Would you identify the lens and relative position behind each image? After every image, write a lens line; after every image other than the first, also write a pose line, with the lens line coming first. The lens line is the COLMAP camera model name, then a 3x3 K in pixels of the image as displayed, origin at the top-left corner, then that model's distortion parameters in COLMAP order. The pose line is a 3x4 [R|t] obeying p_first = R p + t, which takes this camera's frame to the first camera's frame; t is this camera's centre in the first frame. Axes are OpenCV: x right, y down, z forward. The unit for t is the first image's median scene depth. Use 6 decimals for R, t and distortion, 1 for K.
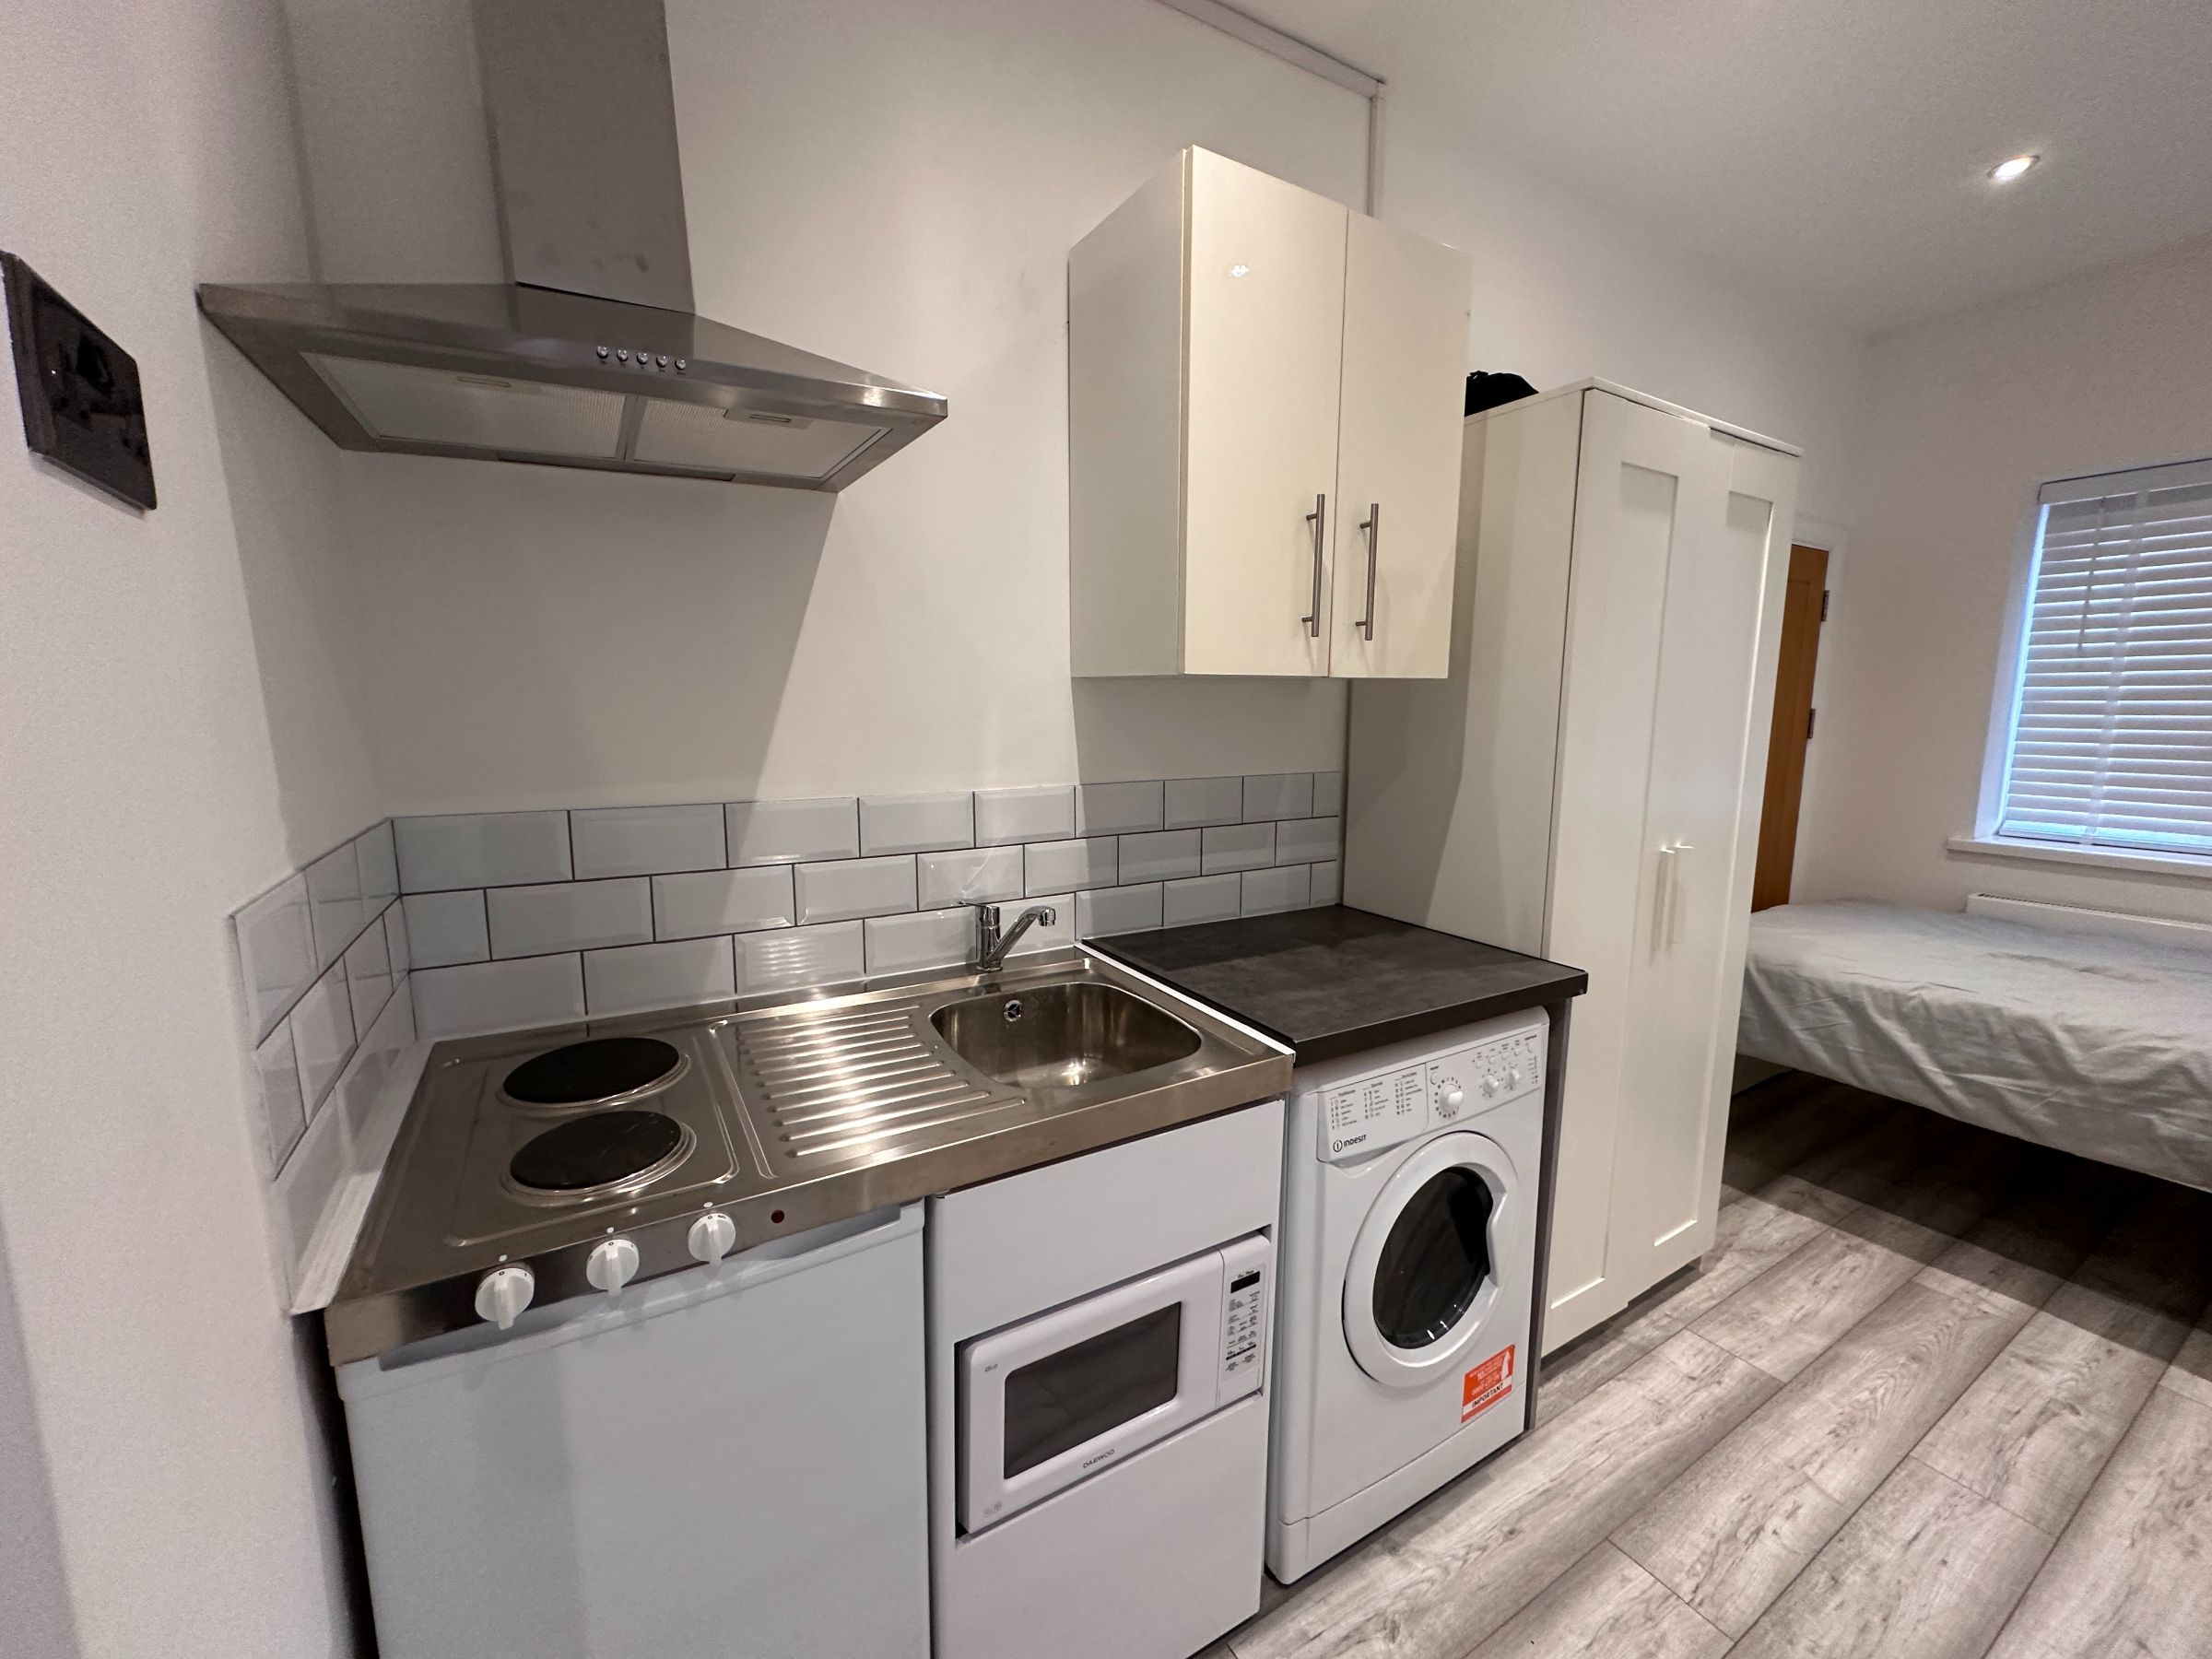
lens RADIAL K [[878.0, 0, 1106.0], [0, 878.0, 829.5], [0, 0, 1]] dist [-0.000481, 0.000145]
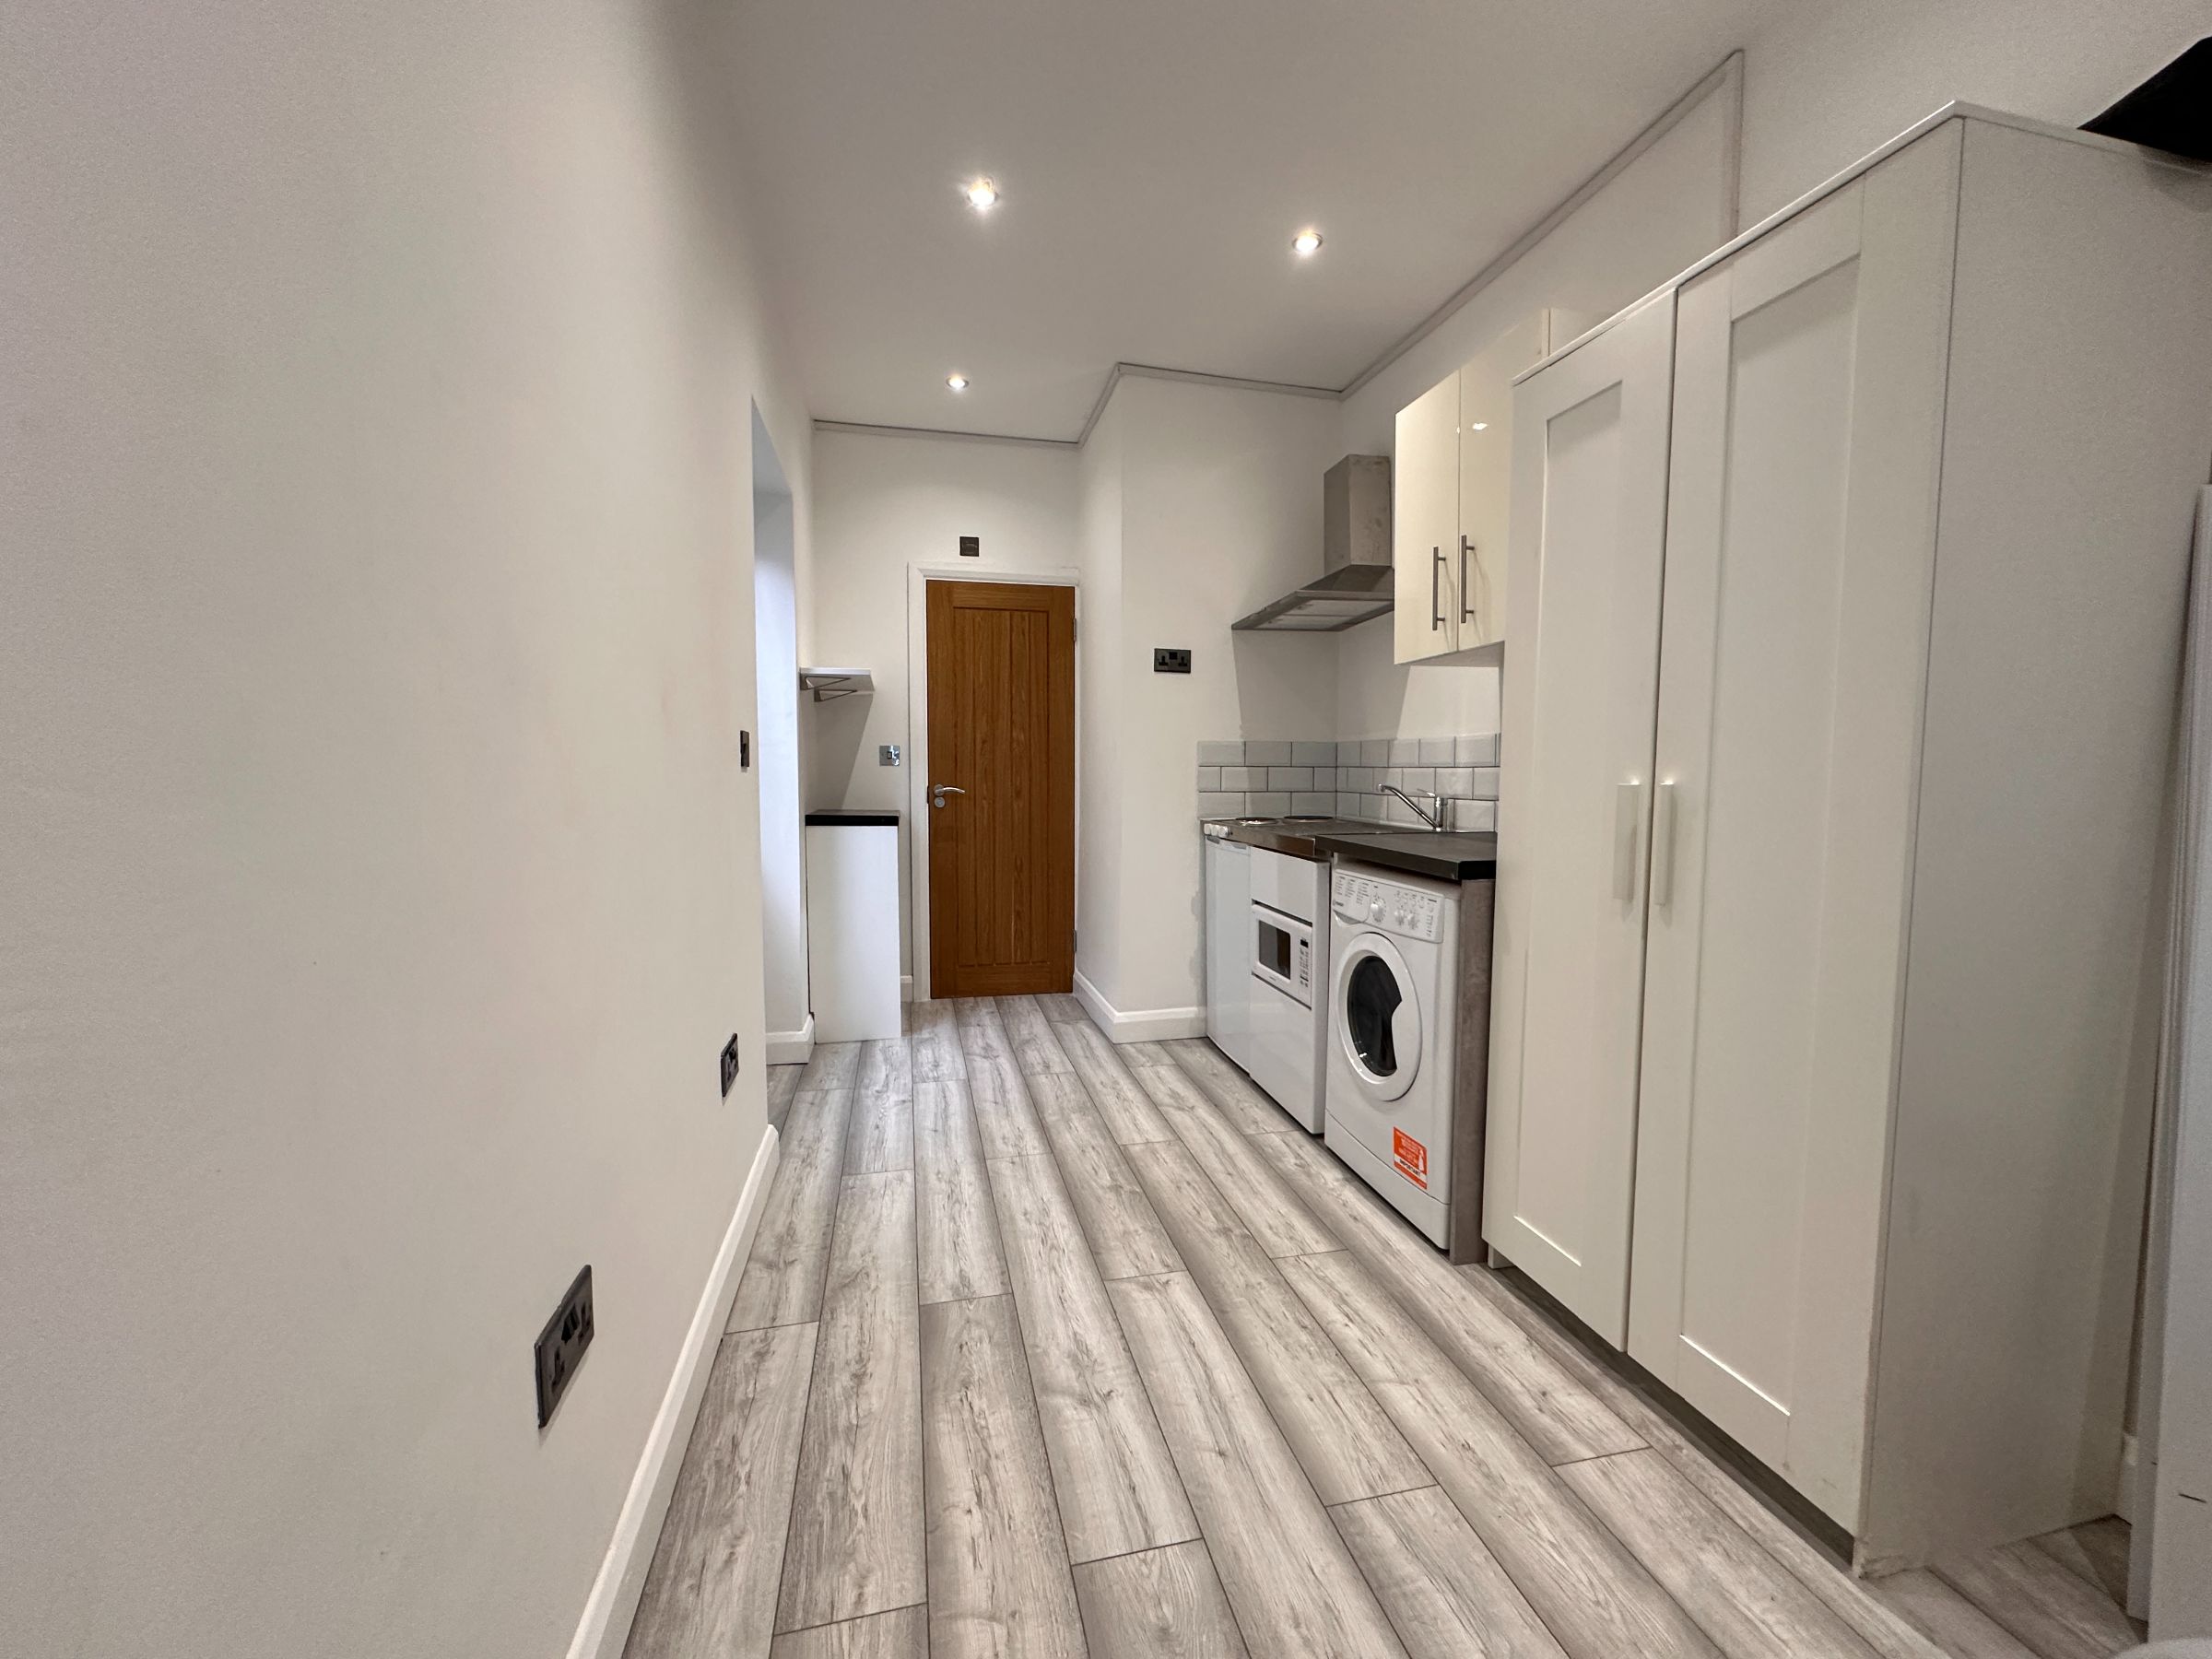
lens RADIAL K [[878.0, 0, 1106.0], [0, 878.0, 829.5], [0, 0, 1]] dist [-0.000481, 0.000145]
pose [[-0.307510, 0.059953, -0.949654, 1.796683], [-0.139384, 0.984410, 0.107281, 0.052755], [0.941281, 0.165356, -0.294359, 0.856944]]
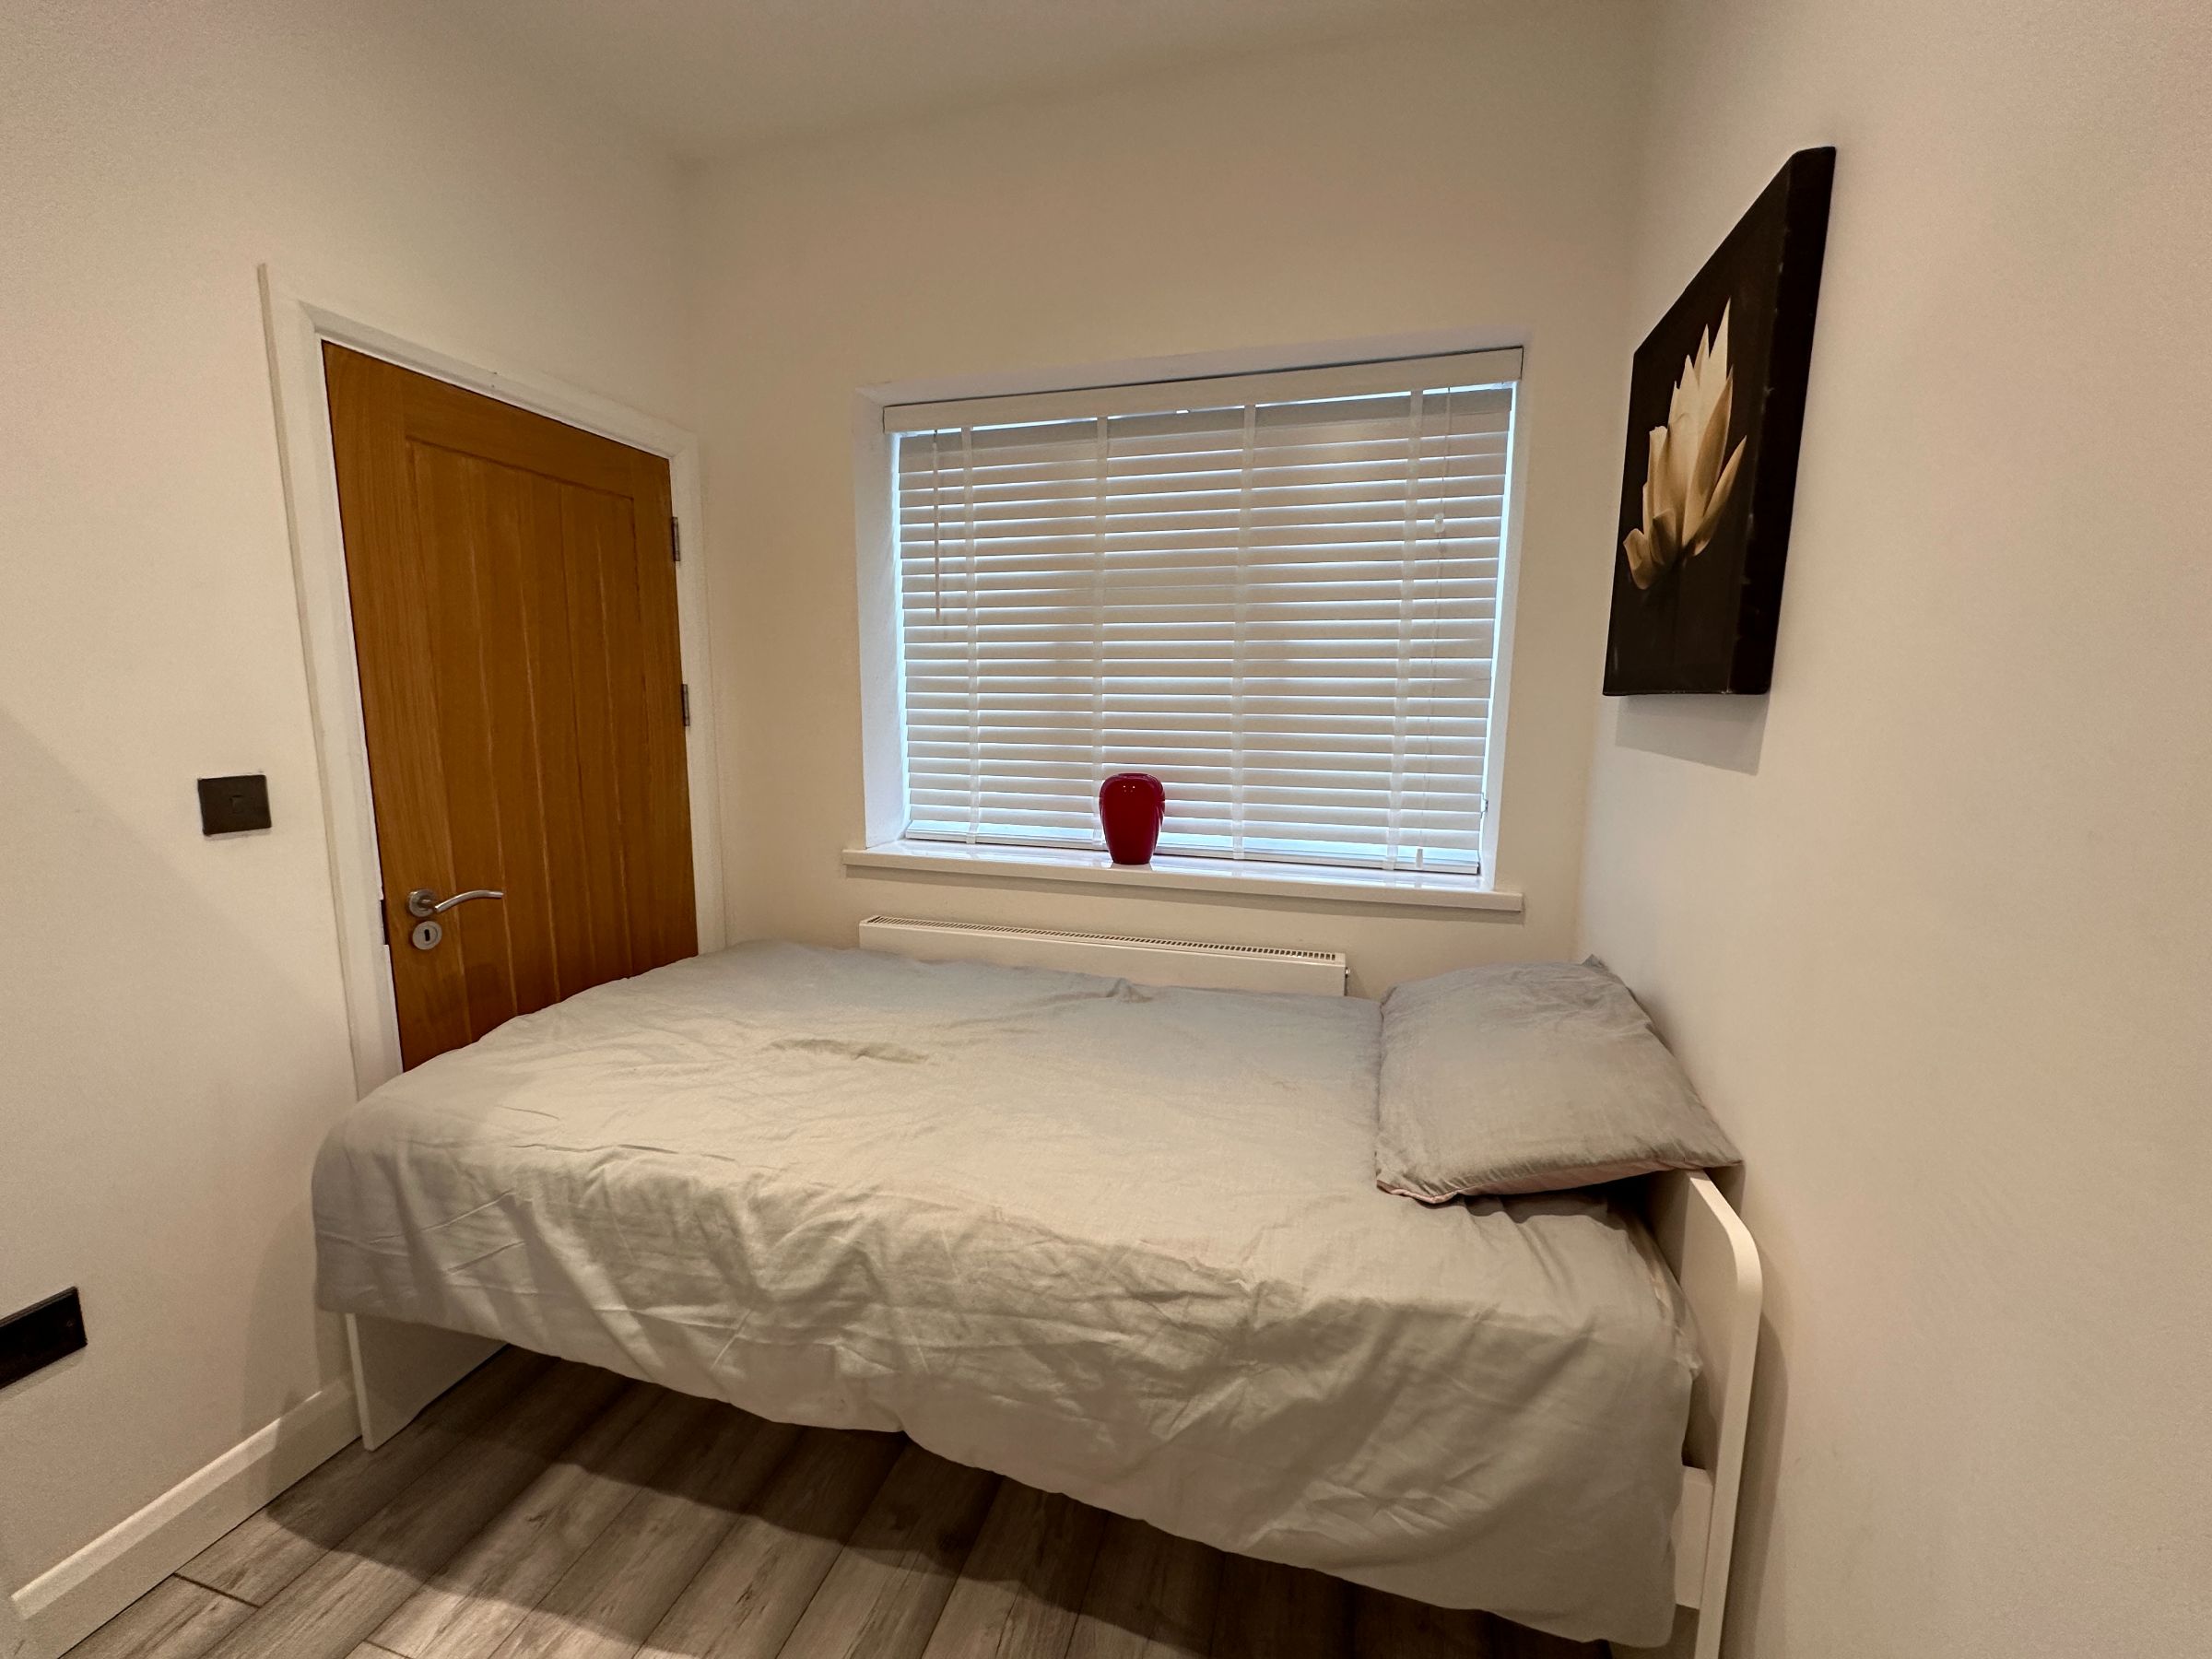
lens RADIAL K [[878.4, 0, 1105.5], [0, 878.4, 829.7], [0, 0, 1]] dist [-0.000569, -0.000029]
pose [[0.730619, -0.097164, 0.675836, 1.117220], [0.089771, 0.994900, 0.045988, -0.043441], [-0.676858, 0.027071, 0.735616, 0.489464]]
